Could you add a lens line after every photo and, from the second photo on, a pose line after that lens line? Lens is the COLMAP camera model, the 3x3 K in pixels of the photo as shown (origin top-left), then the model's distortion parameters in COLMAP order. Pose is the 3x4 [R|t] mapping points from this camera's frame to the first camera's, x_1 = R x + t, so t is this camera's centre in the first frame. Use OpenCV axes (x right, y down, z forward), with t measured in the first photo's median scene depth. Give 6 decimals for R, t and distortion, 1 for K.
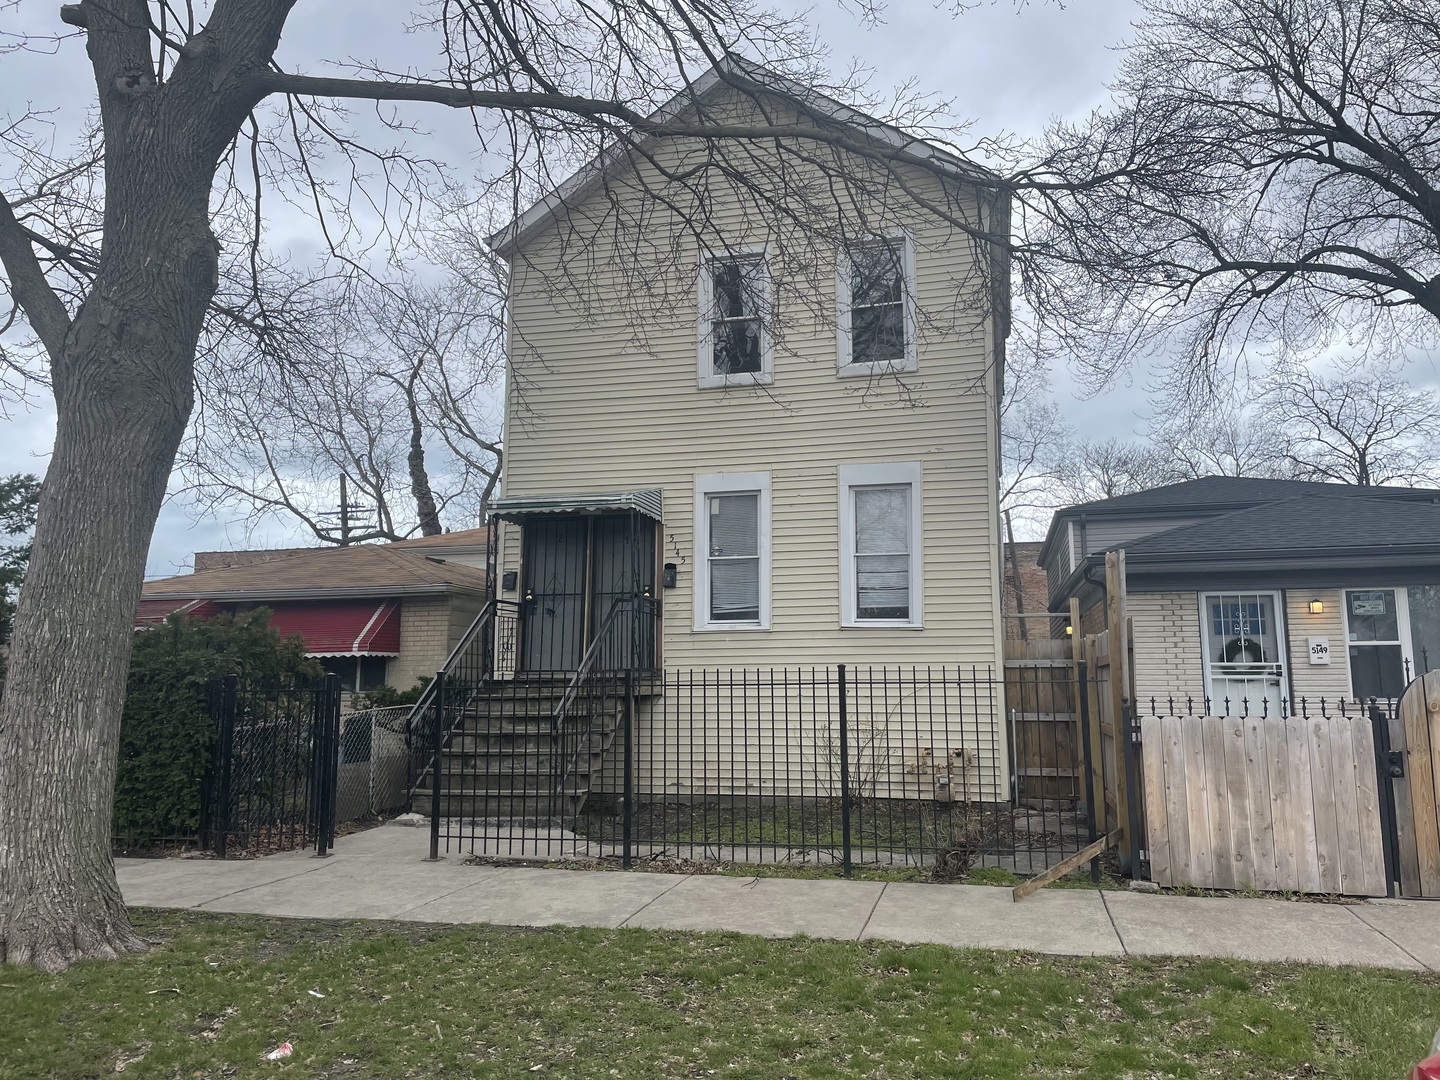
lens RADIAL K [[1089.0, 0, 726.7], [0, 1089.0, 531.6], [0, 0, 1]] dist [0.088291, -0.116909]
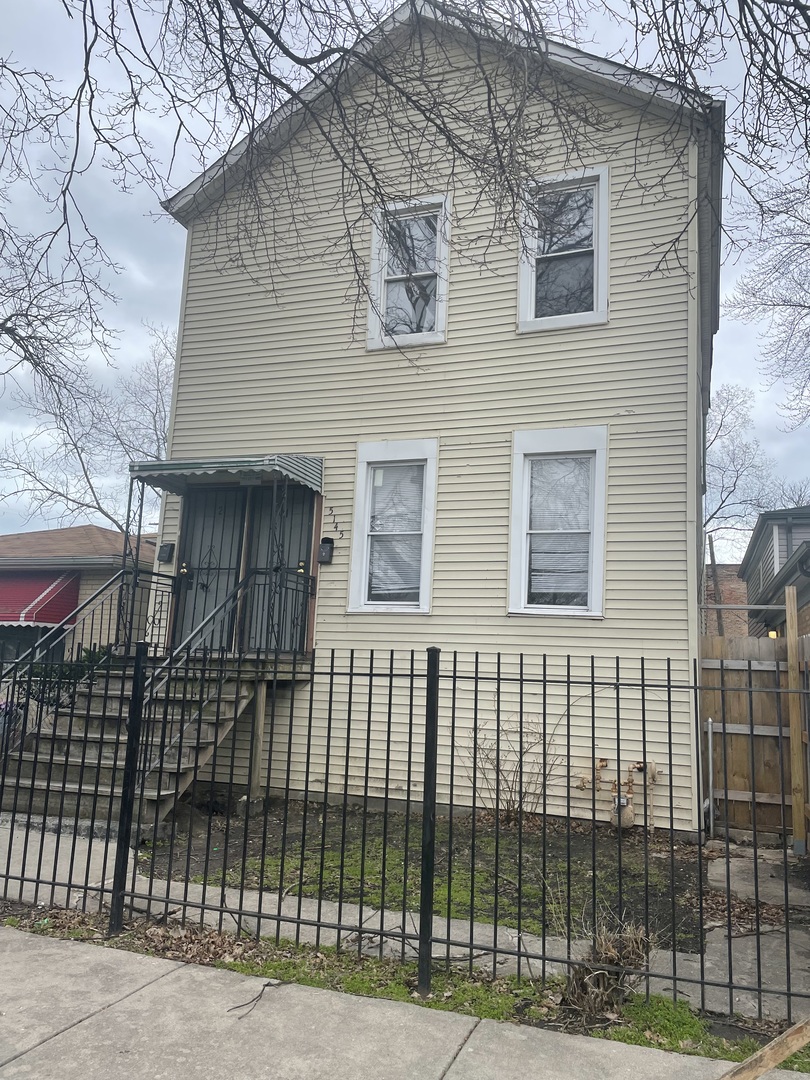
lens RADIAL K [[816.7, 0, 399.2], [0, 816.7, 545.0], [0, 0, 1]] dist [0.088291, -0.116909]
pose [[0.993500, 0.030724, -0.109610, 0.085158], [-0.032232, 0.999408, -0.012013, 0.042146], [0.109176, 0.015468, 0.993902, 0.323922]]
